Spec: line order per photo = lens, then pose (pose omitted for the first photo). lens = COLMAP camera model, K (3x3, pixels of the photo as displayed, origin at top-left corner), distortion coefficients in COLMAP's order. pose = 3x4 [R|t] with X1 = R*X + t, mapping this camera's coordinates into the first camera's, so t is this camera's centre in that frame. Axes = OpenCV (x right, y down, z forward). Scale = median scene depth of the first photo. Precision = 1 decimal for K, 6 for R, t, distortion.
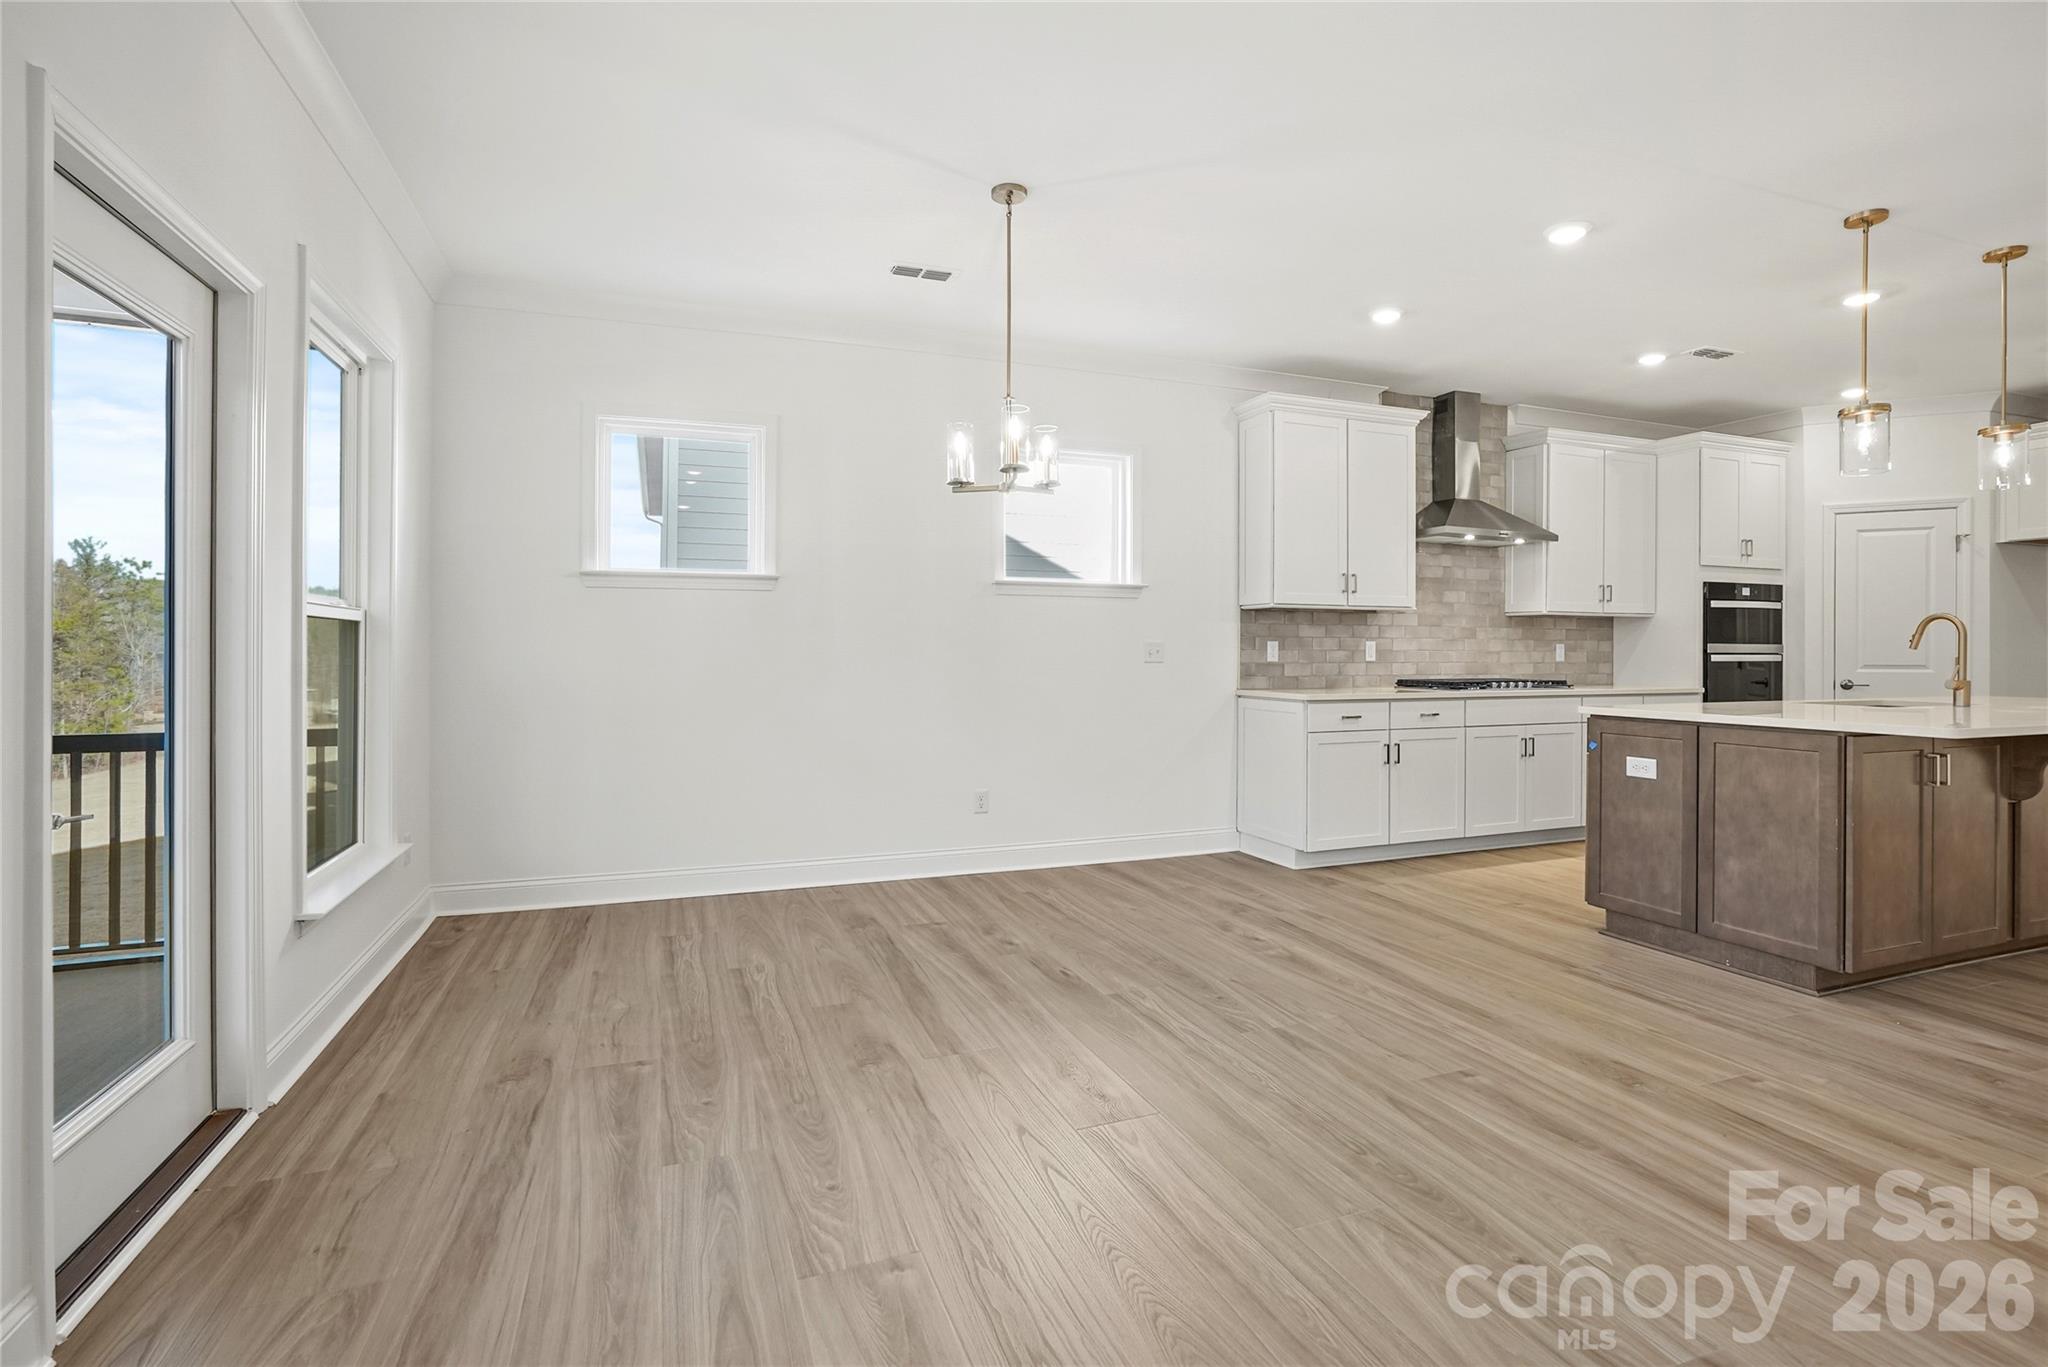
lens RADIAL K [[957.3, 0, 1026.1], [0, 957.3, 651.5], [0, 0, 1]] dist [-0.046660, 0.025956]
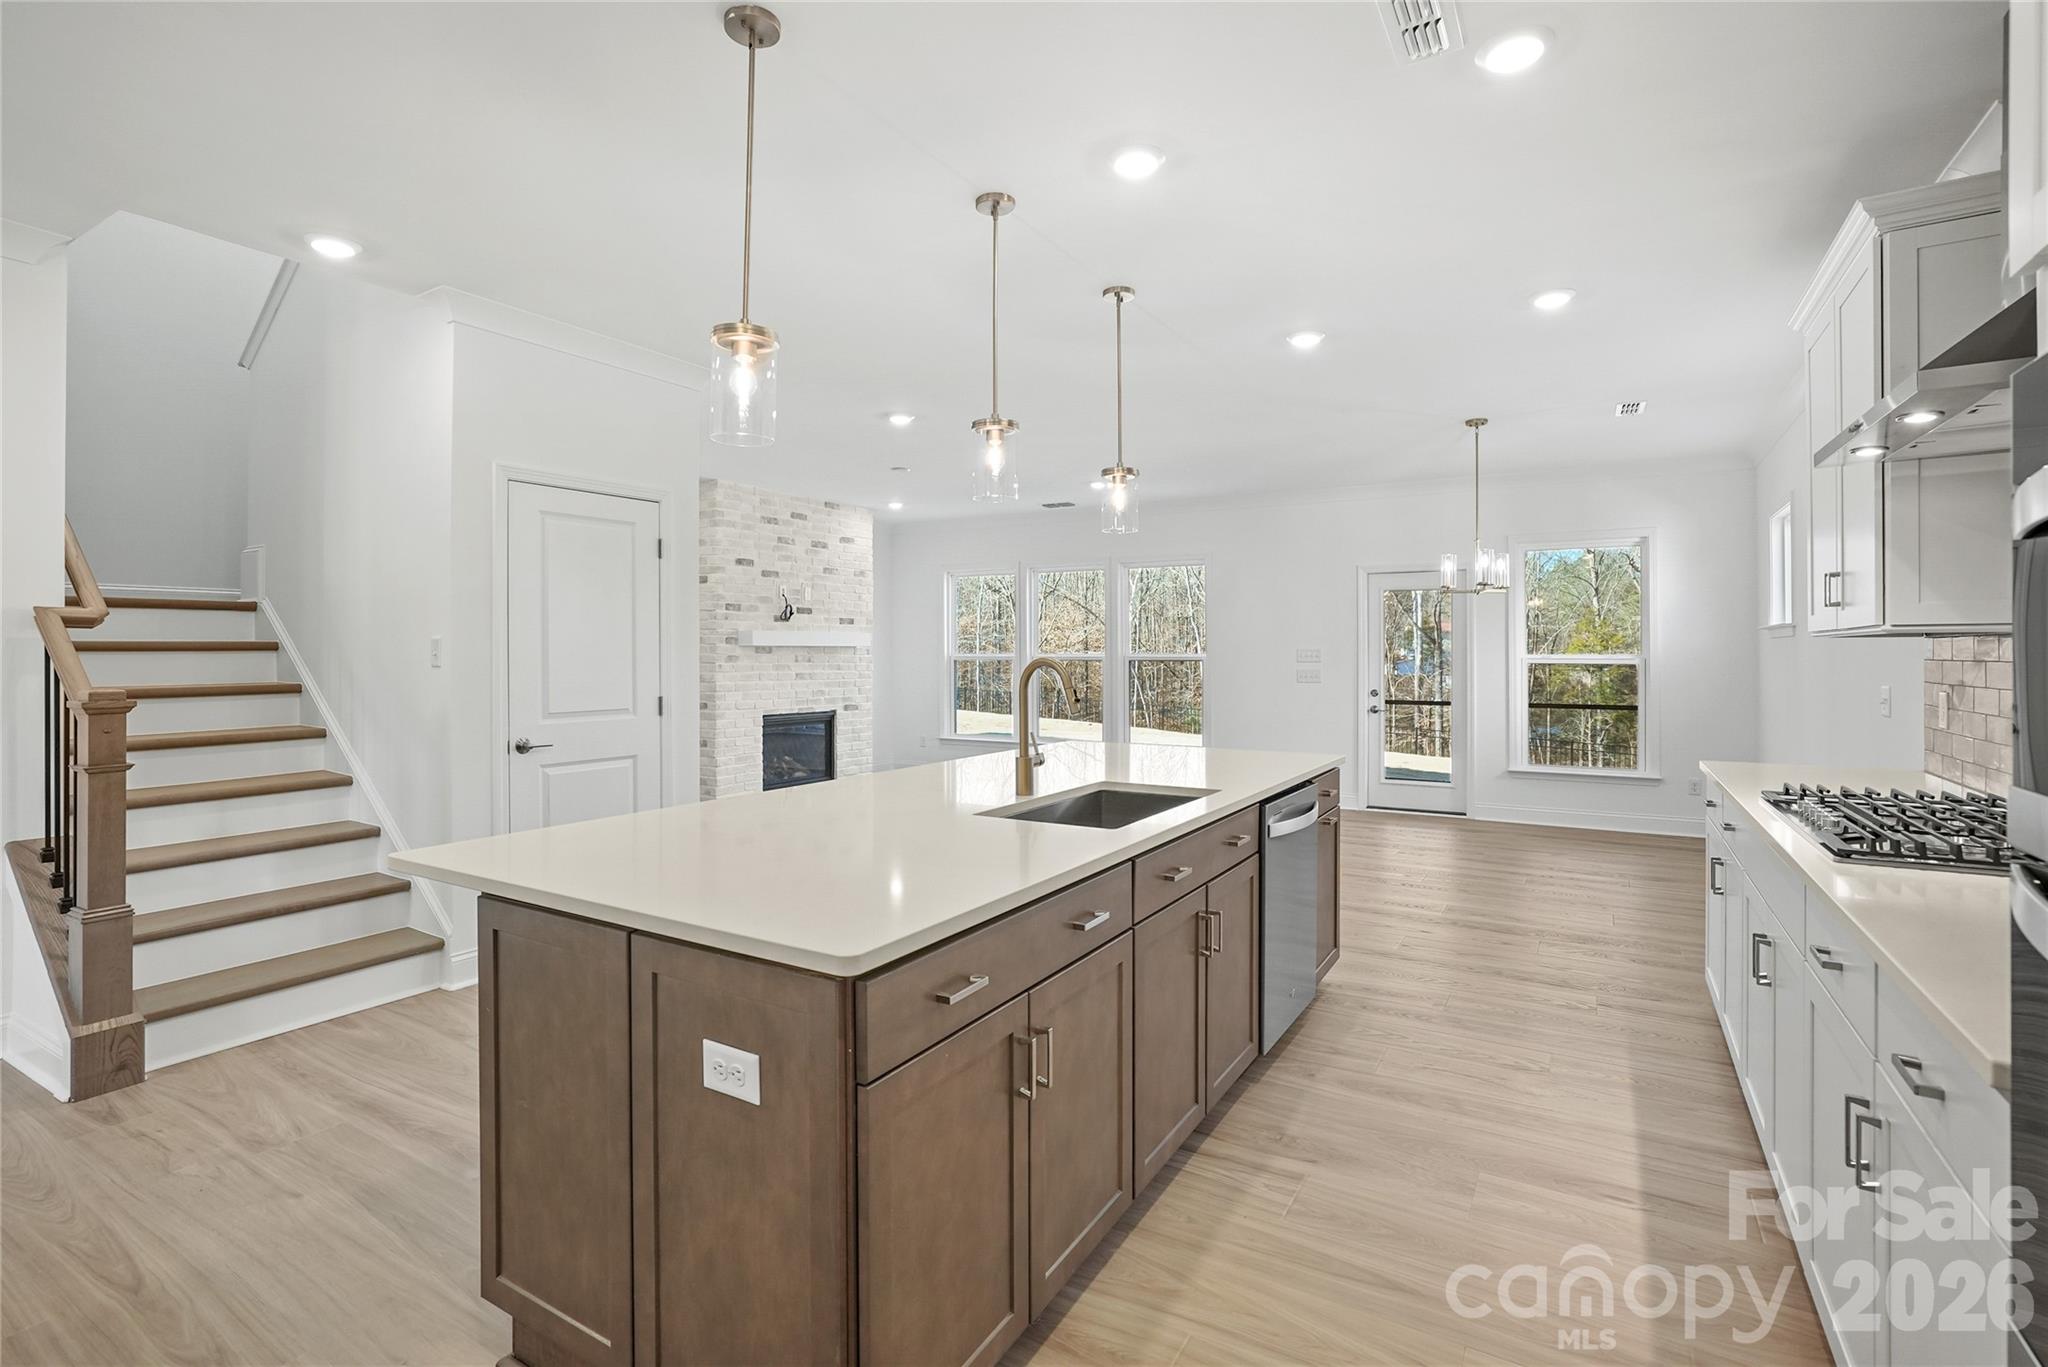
lens RADIAL K [[959.8, 0, 1013.4], [0, 959.8, 651.9], [0, 0, 1]] dist [-0.046151, 0.025568]
pose [[-0.791213, -0.002270, -0.611537, 1.023426], [-0.002233, 0.999997, -0.000823, -0.032488], [0.611537, 0.000715, -0.791216, 1.104035]]
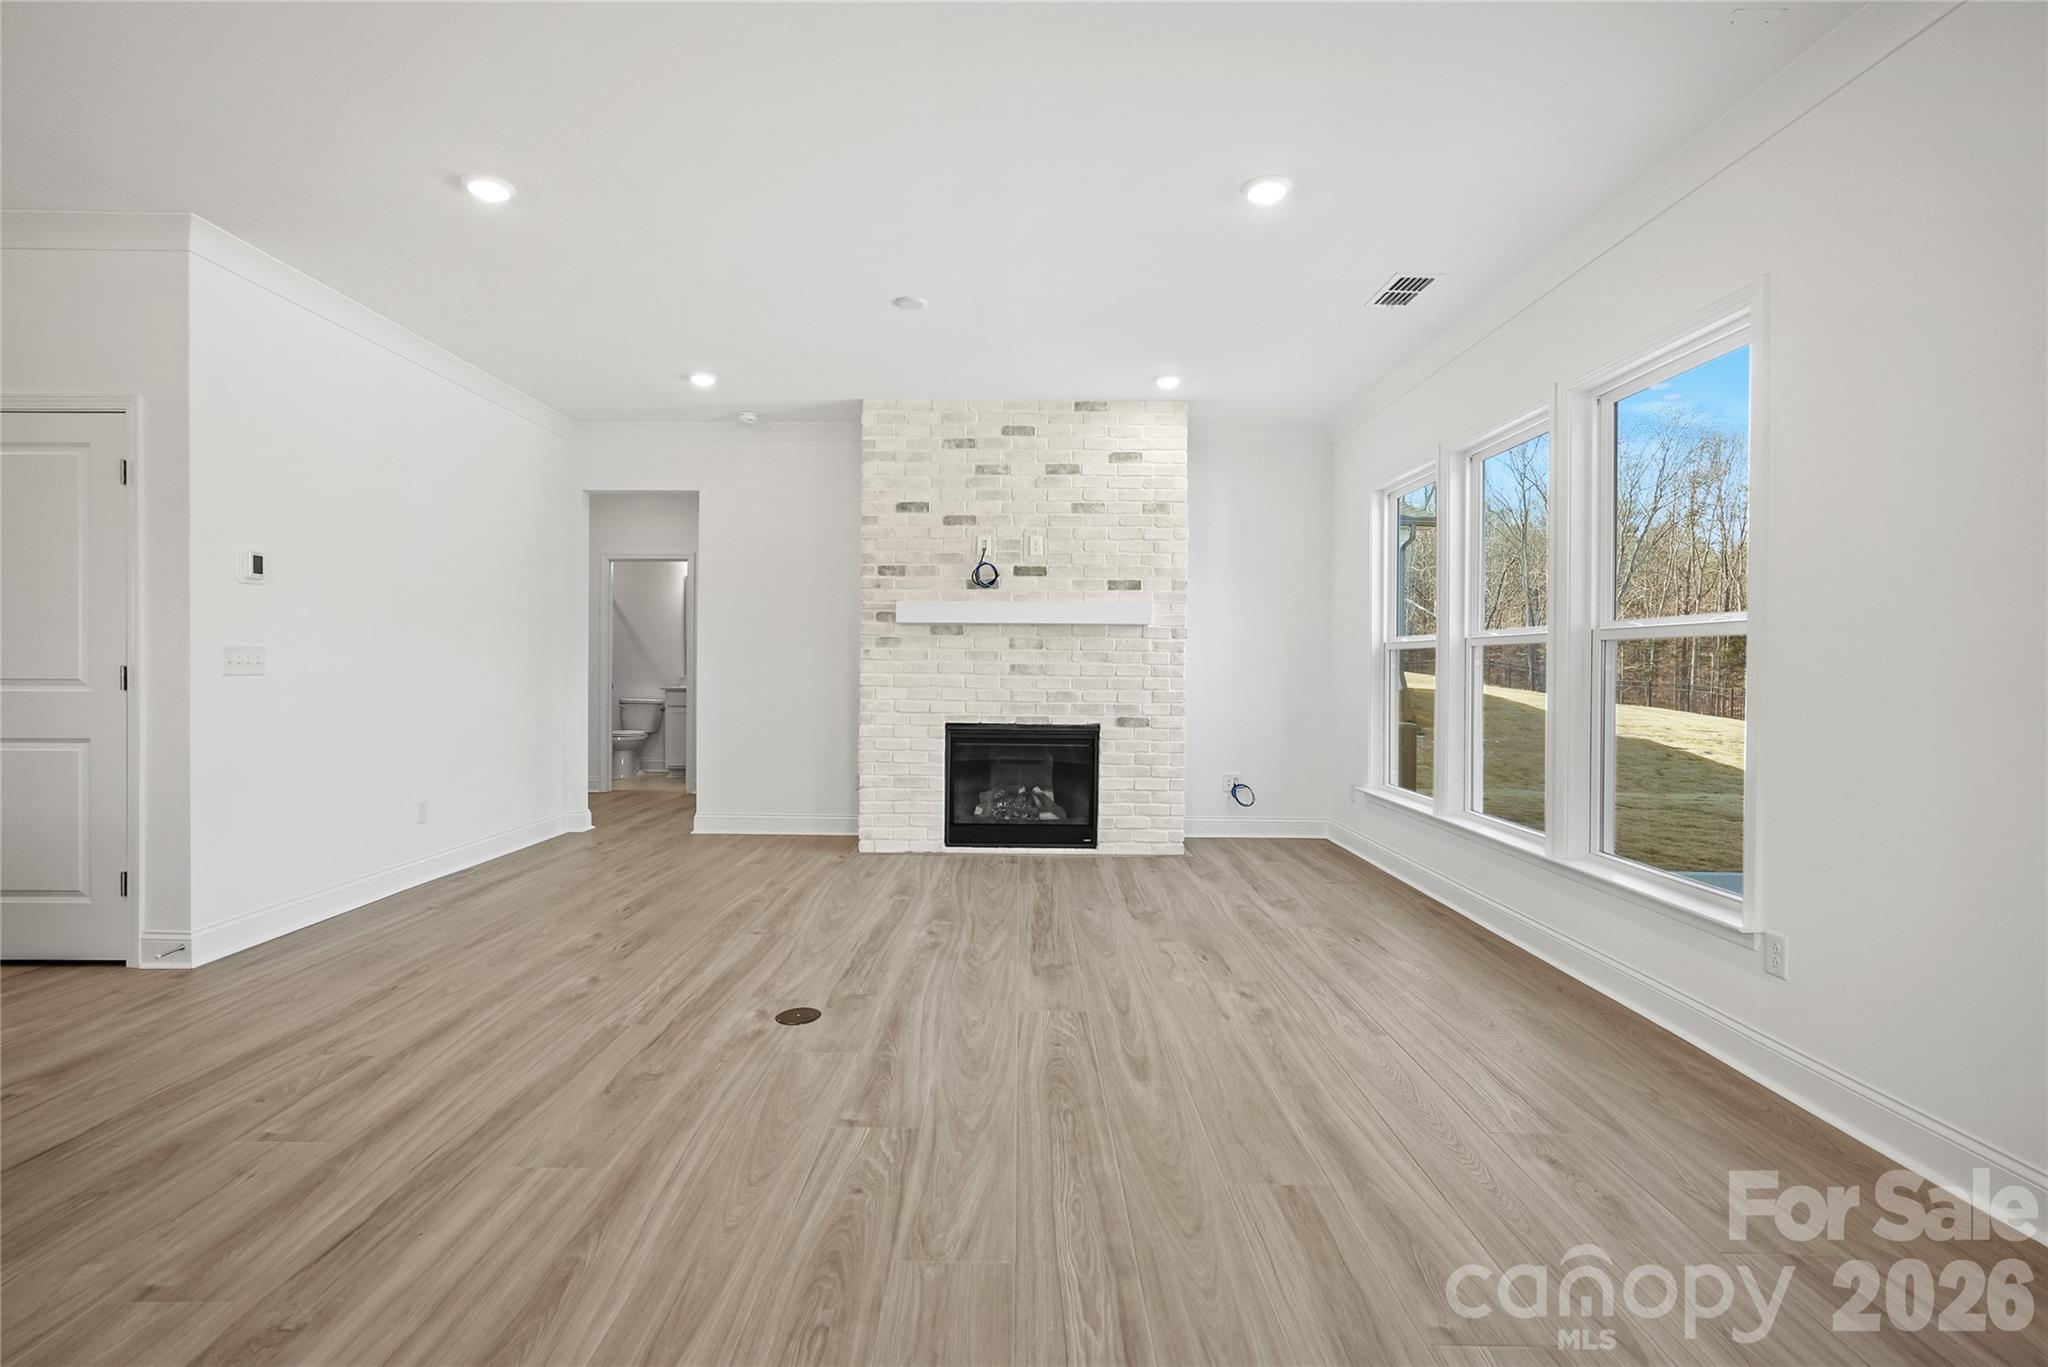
lens RADIAL K [[950.7, 0, 1016.3], [0, 950.7, 664.9], [0, 0, 1]] dist [-0.044315, 0.024383]
pose [[-0.933730, -0.008672, 0.357873, -0.019100], [-0.008697, 0.999961, 0.001540, 0.000279], [-0.357872, -0.001675, -0.933769, 0.628249]]
